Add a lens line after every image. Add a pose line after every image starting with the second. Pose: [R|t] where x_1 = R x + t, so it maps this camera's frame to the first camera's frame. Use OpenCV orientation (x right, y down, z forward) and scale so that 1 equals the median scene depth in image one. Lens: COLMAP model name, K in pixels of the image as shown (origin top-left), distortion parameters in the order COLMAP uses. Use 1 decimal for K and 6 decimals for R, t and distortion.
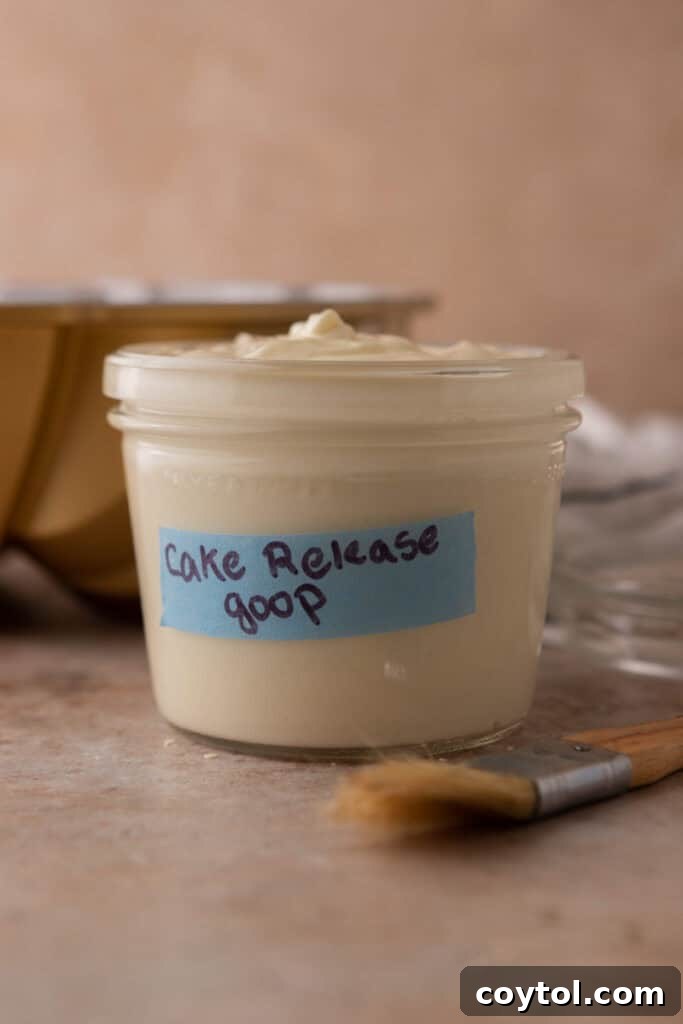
lens RADIAL K [[1512.4, 0, 342.5], [0, 1512.4, 477.9], [0, 0, 1]] dist [-0.005729, -0.028910]
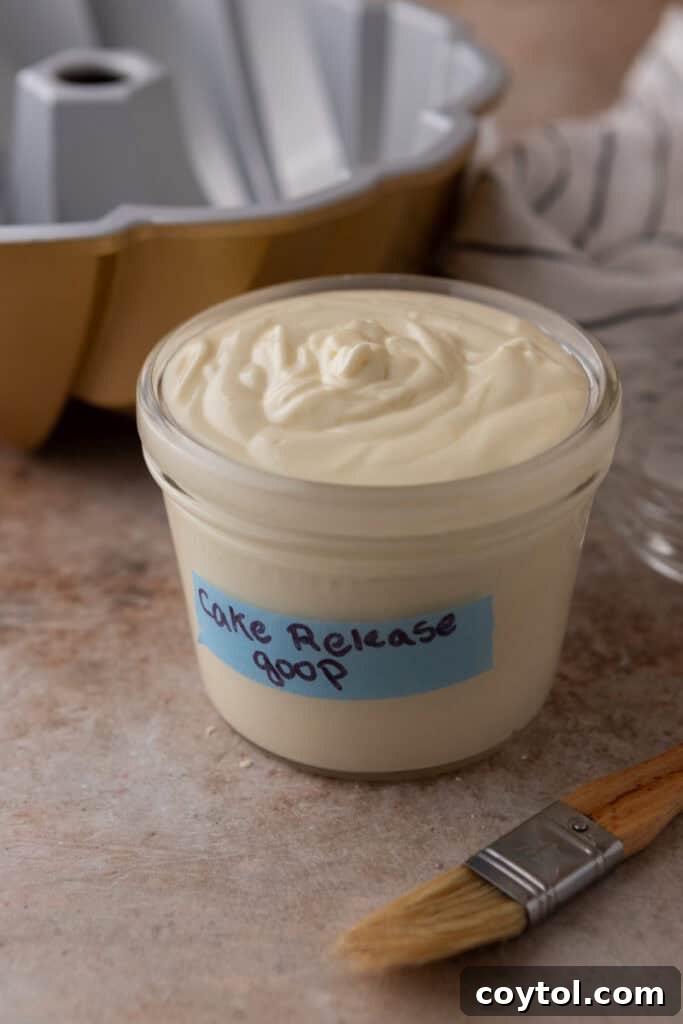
lens RADIAL K [[1454.8, 0, 341.5], [0, 1454.8, 512.0], [0, 0, 1]] dist [-0.016458, -0.012162]
pose [[0.997717, 0.026839, -0.061976, 0.044524], [-0.004836, 0.943685, 0.330810, -0.356937], [0.067364, -0.329755, 0.941660, 0.084847]]
